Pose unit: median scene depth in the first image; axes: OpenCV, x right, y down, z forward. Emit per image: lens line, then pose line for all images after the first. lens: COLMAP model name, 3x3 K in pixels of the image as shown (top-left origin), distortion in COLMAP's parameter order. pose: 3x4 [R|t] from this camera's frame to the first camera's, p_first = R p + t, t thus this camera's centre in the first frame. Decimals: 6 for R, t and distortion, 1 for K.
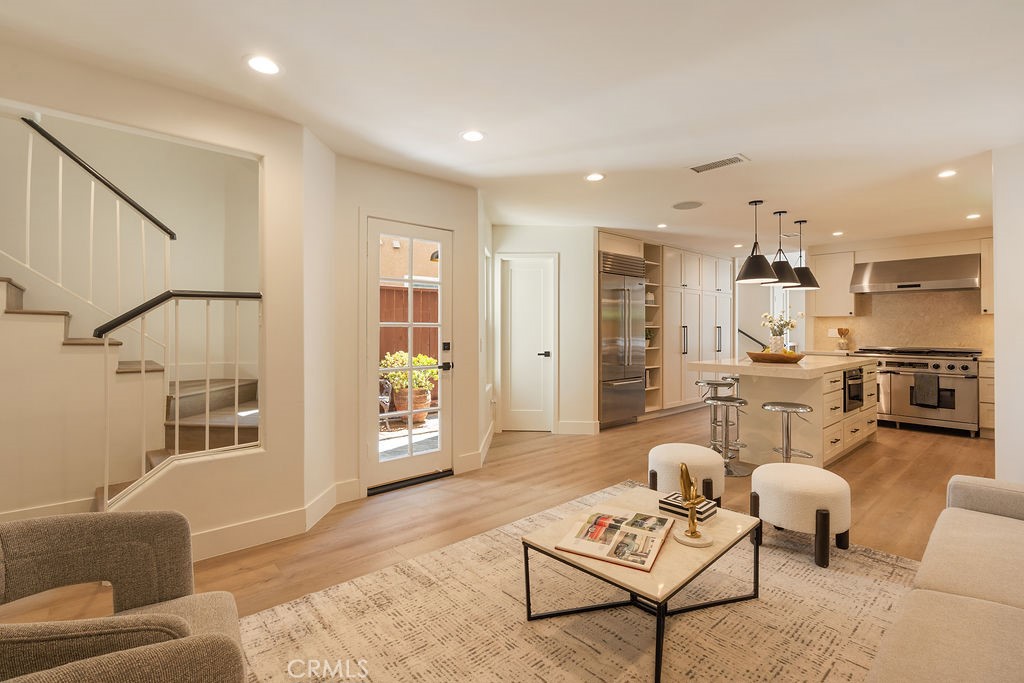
lens RADIAL K [[457.9, 0, 507.0], [0, 457.9, 322.6], [0, 0, 1]] dist [-0.002005, 0.000668]
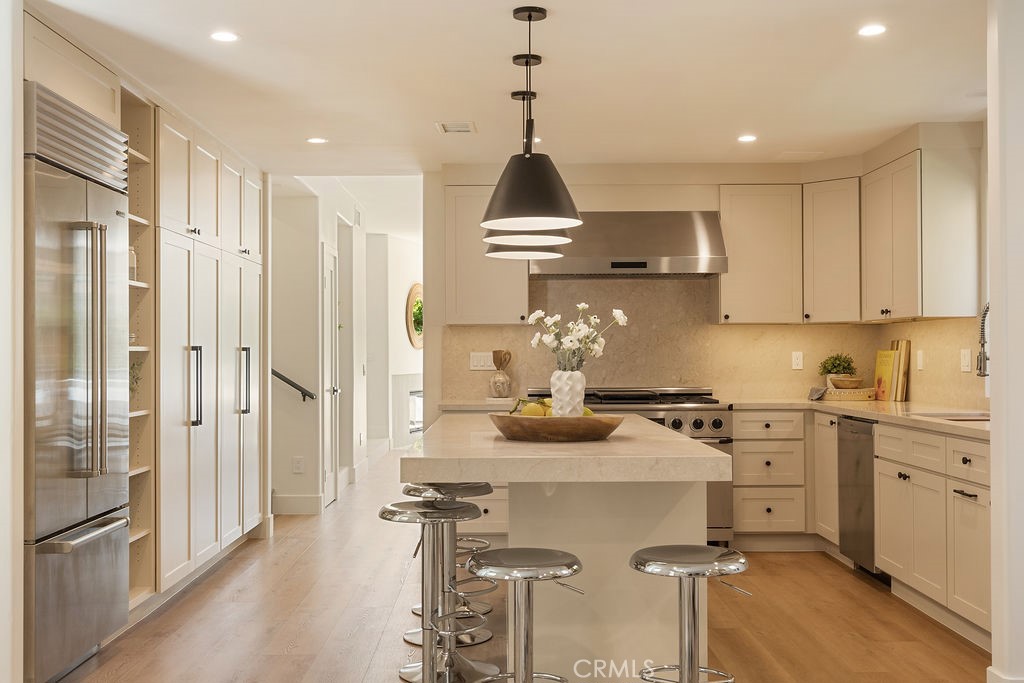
lens RADIAL K [[1093.8, 0, 507.3], [0, 1093.8, 336.1], [0, 0, 1]] dist [-0.008005, 0.000000]
pose [[0.667316, 0.005059, 0.744757, -0.099604], [-0.002870, 0.999987, -0.004221, 0.003252], [-0.744769, 0.000679, 0.667322, 0.328014]]
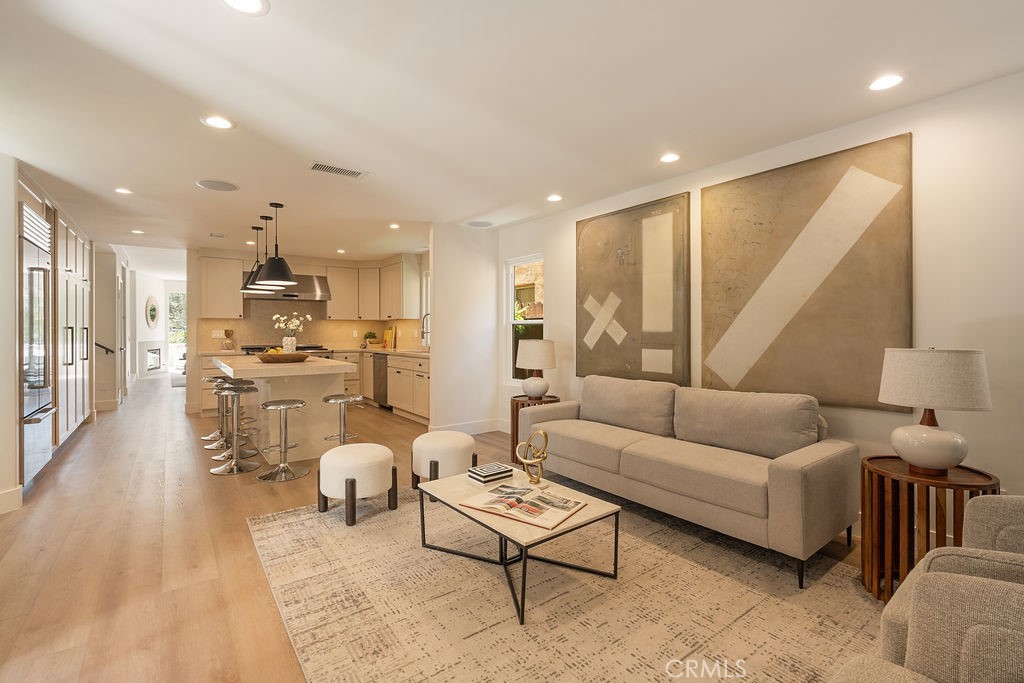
lens RADIAL K [[457.9, 0, 494.3], [0, 457.9, 330.6], [0, 0, 1]] dist [-0.002005, 0.000668]
pose [[0.133434, -0.004097, 0.991049, -0.303914], [-0.010425, 0.999930, 0.005537, 0.002988], [-0.991003, -0.011070, 0.133382, 0.301689]]
